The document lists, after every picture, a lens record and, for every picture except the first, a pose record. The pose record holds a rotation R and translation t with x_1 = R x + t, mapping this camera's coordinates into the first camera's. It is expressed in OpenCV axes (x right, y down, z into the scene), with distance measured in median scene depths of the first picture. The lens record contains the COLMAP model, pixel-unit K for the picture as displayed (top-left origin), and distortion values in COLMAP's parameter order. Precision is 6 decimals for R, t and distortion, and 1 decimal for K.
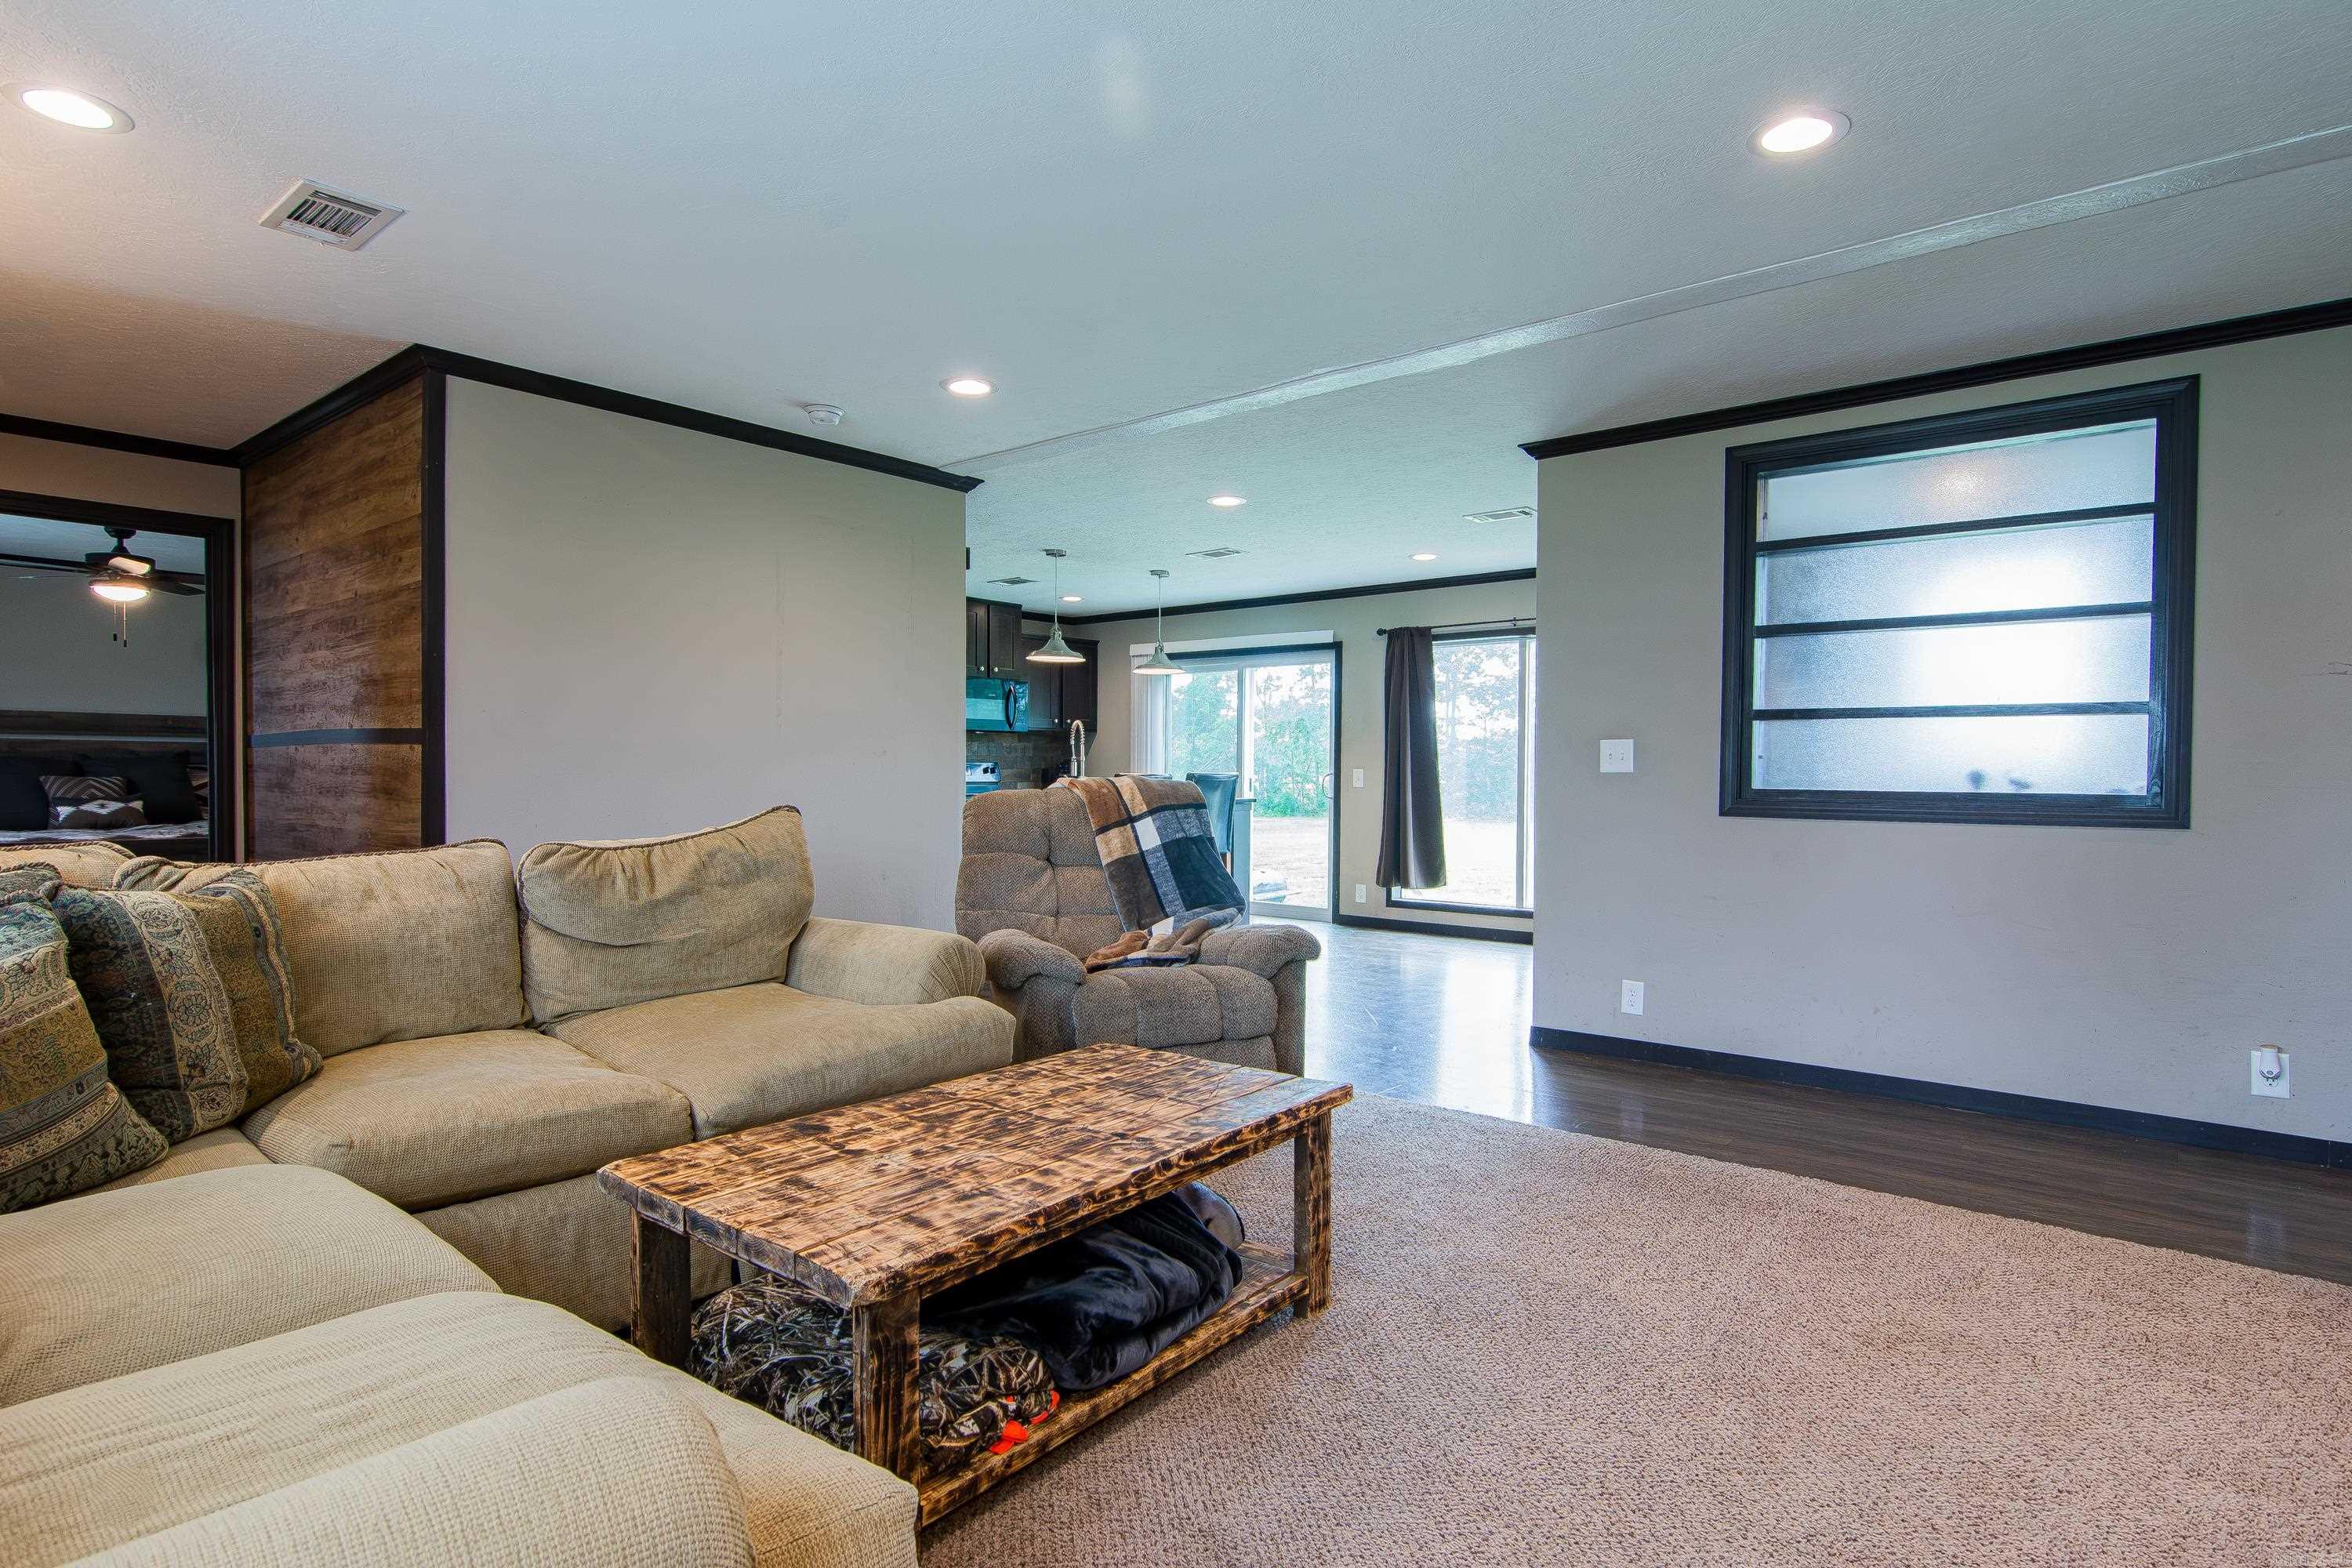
lens RADIAL K [[1214.1, 0, 1209.3], [0, 1214.1, 788.2], [0, 0, 1]] dist [-0.007522, 0.001120]
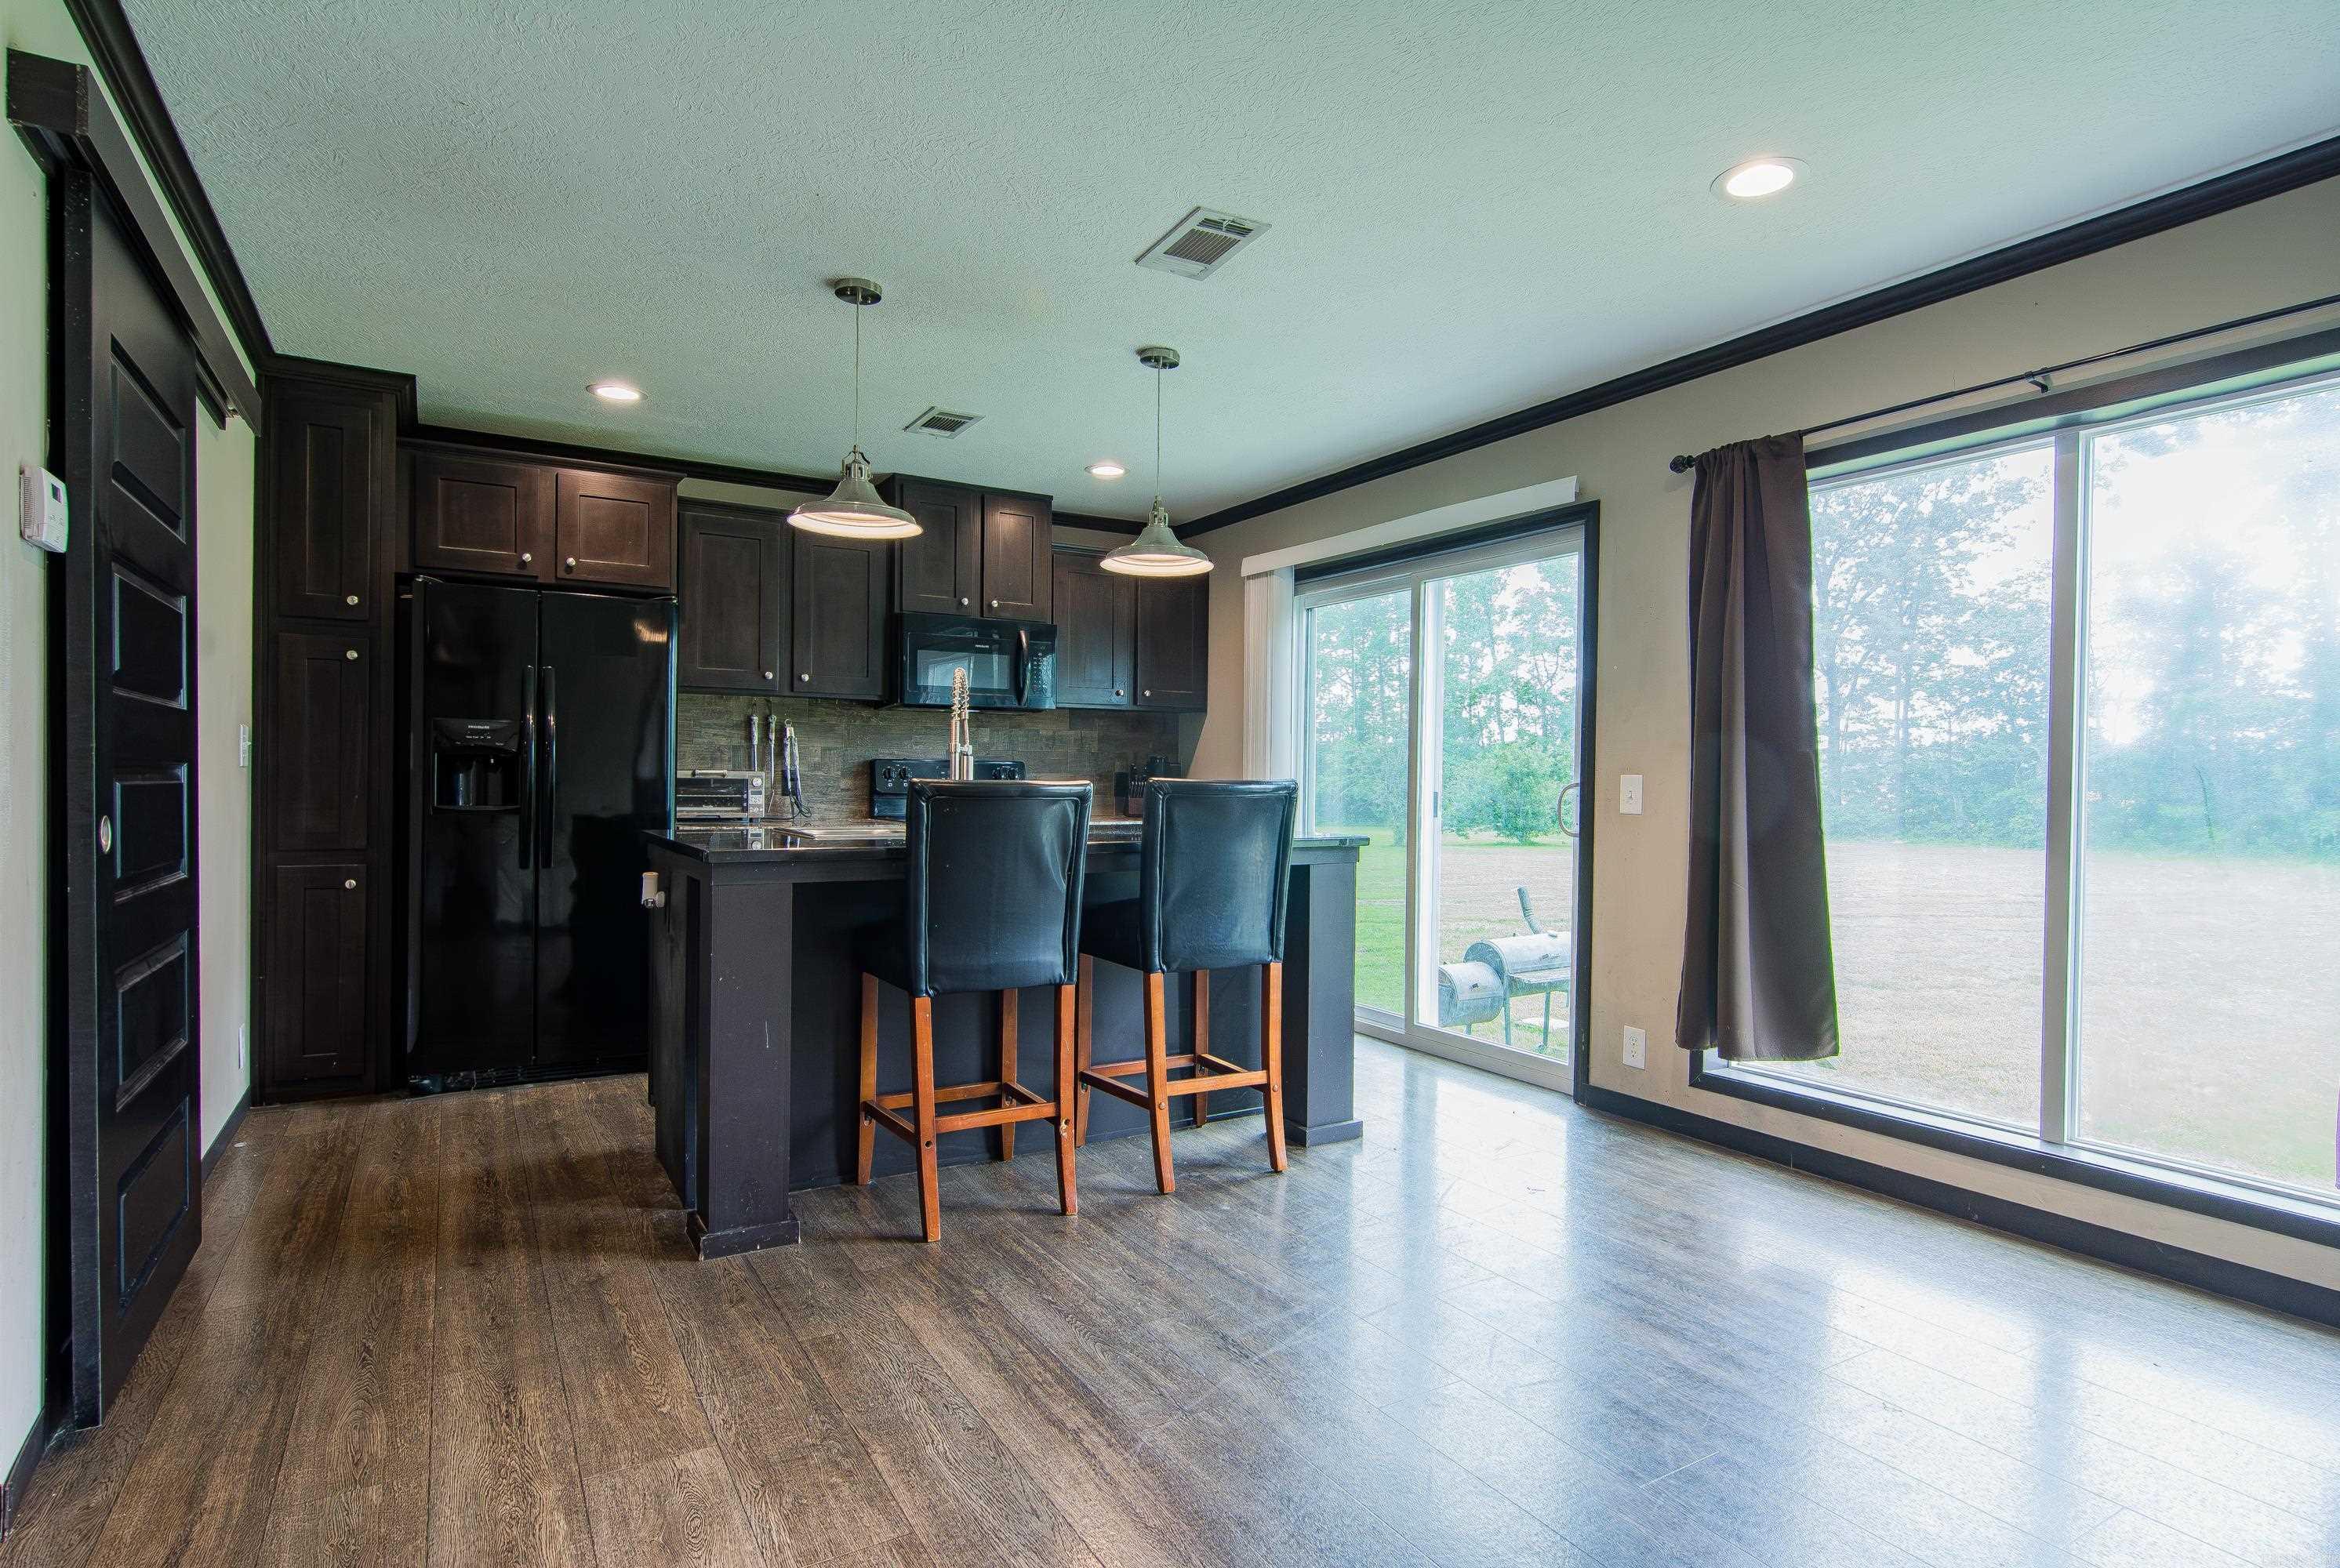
lens RADIAL K [[1207.8, 0, 1173.3], [0, 1207.8, 784.9], [0, 0, 1]] dist [-0.007522, 0.001120]
pose [[0.939720, 0.005806, -0.341896, 0.117590], [-0.009123, 0.999926, -0.008095, -0.006603], [0.341824, 0.010726, 0.939703, 0.520095]]
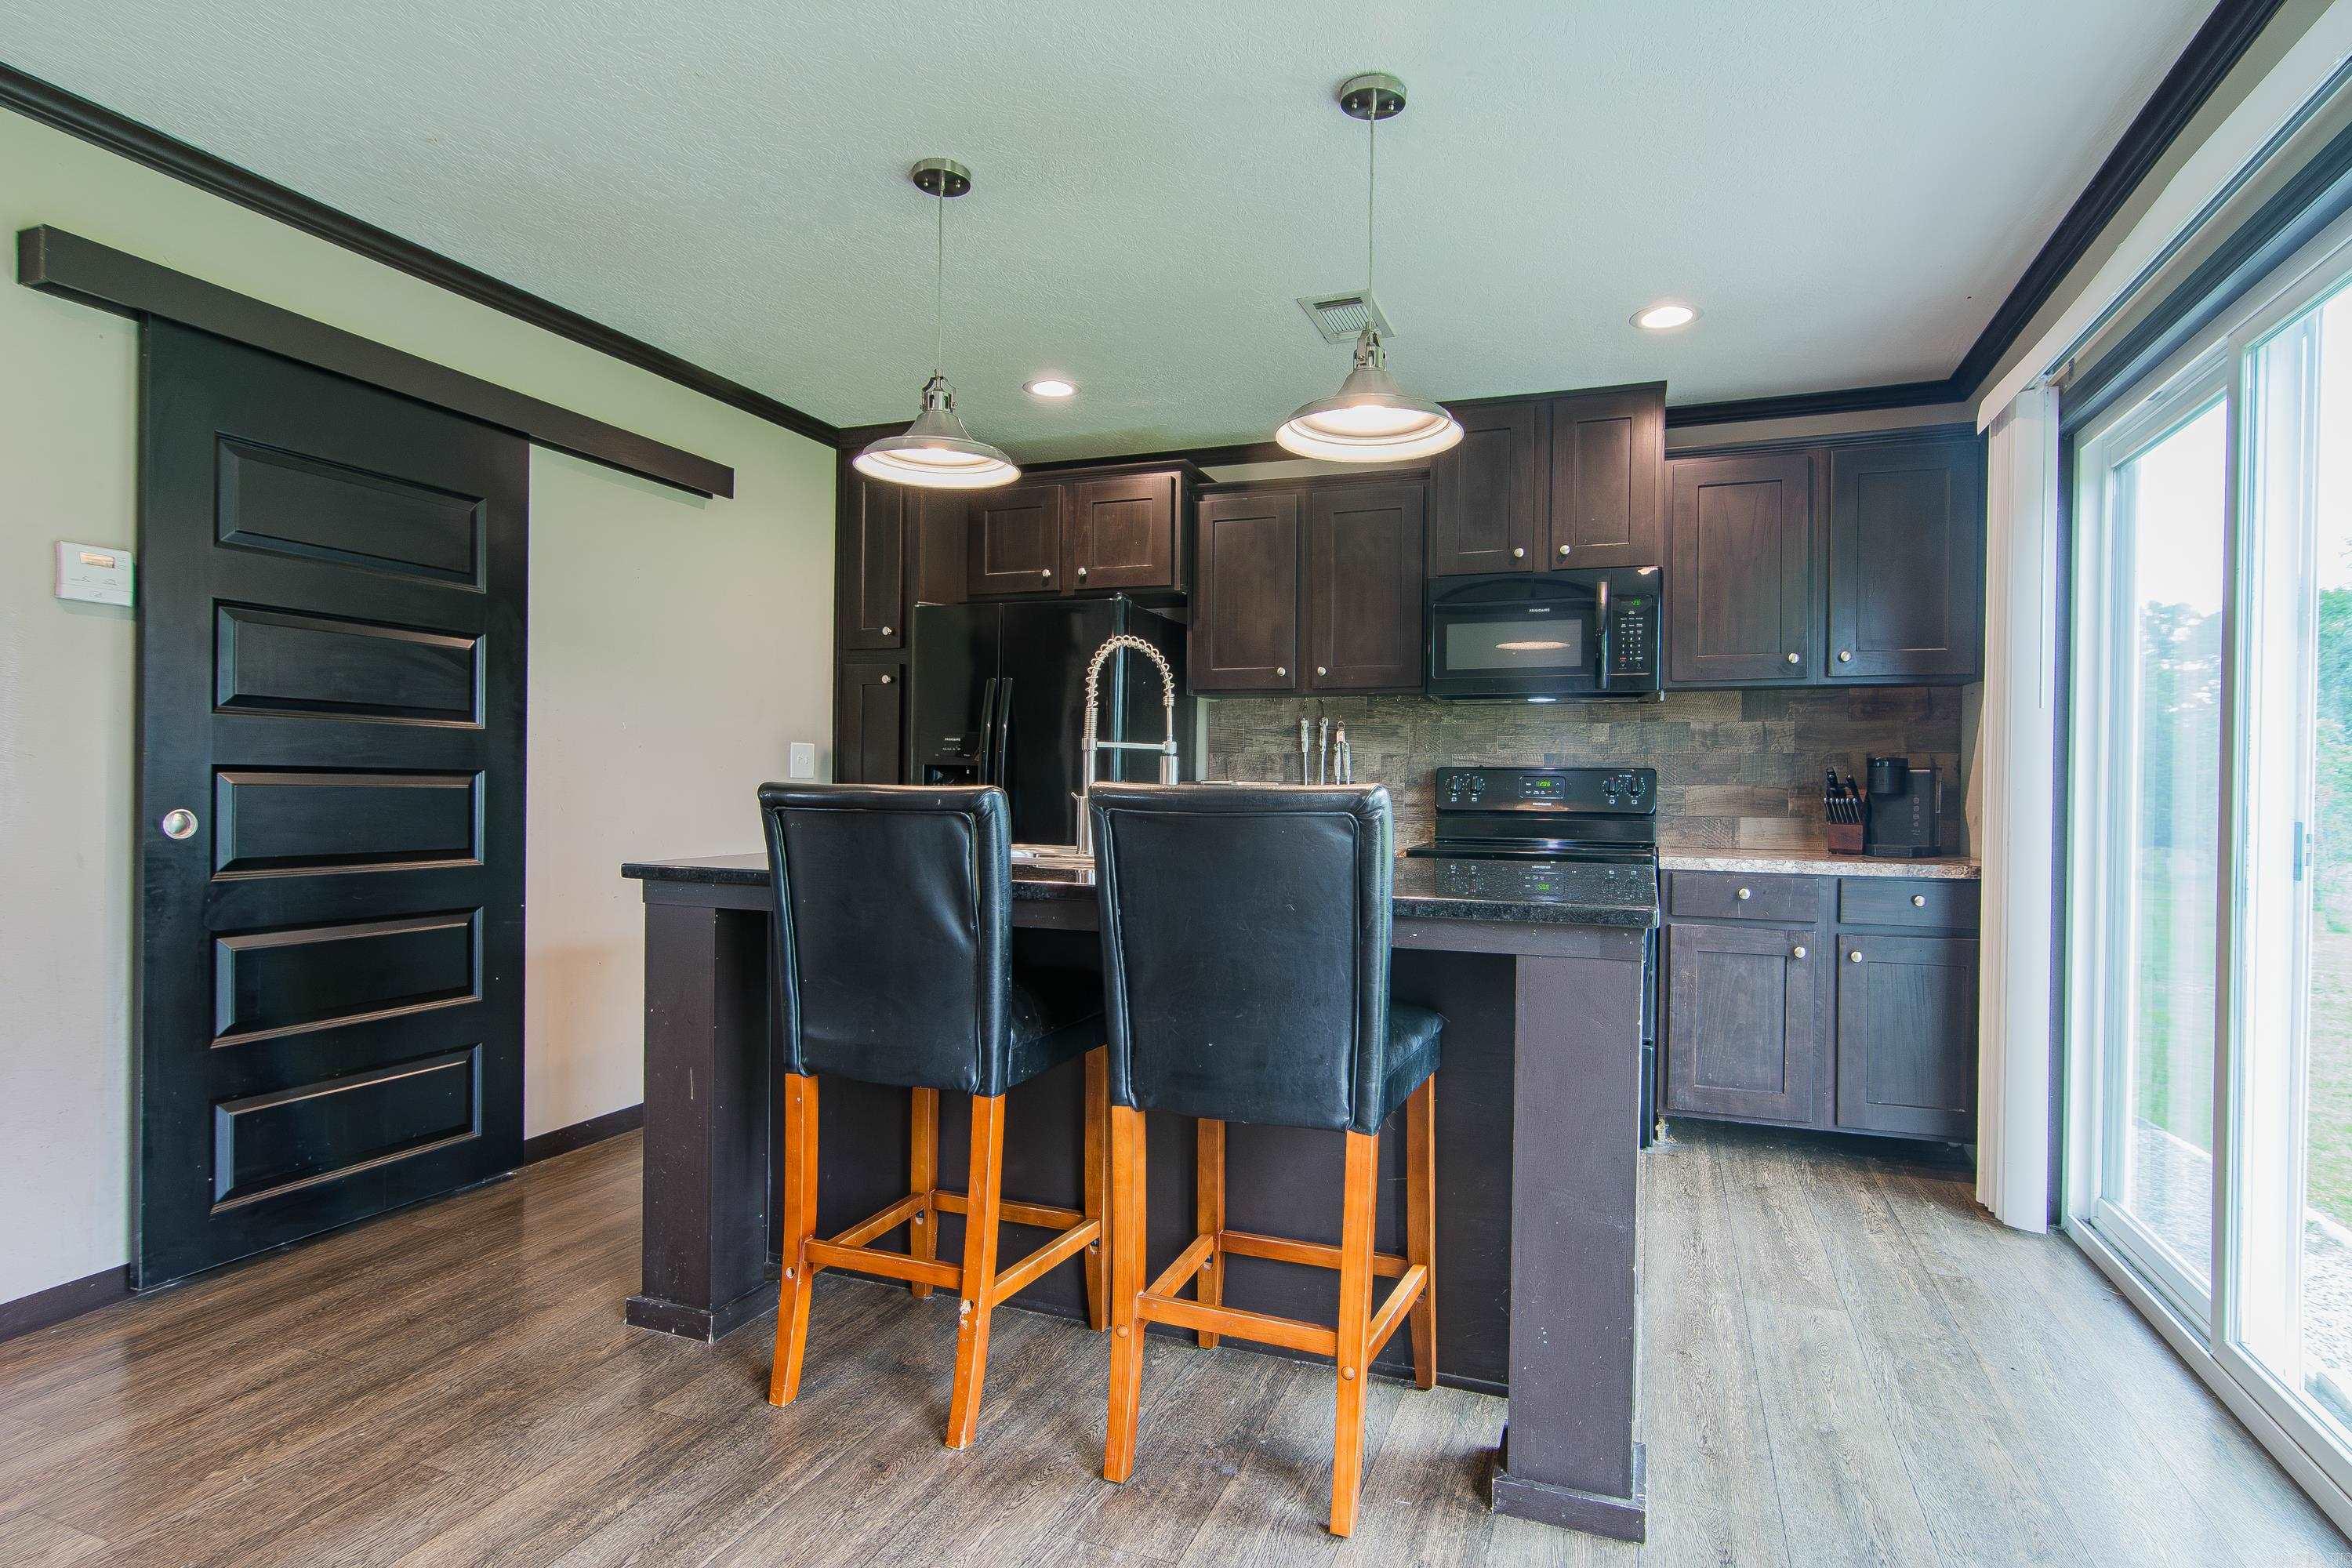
lens RADIAL K [[1214.1, 0, 1185.4], [0, 1214.1, 772.6], [0, 0, 1]] dist [-0.007522, 0.001120]
pose [[0.314184, -0.012616, -0.949278, 0.204955], [-0.021231, 0.999568, -0.020311, -0.009033], [0.949125, 0.026535, 0.313781, 0.806913]]
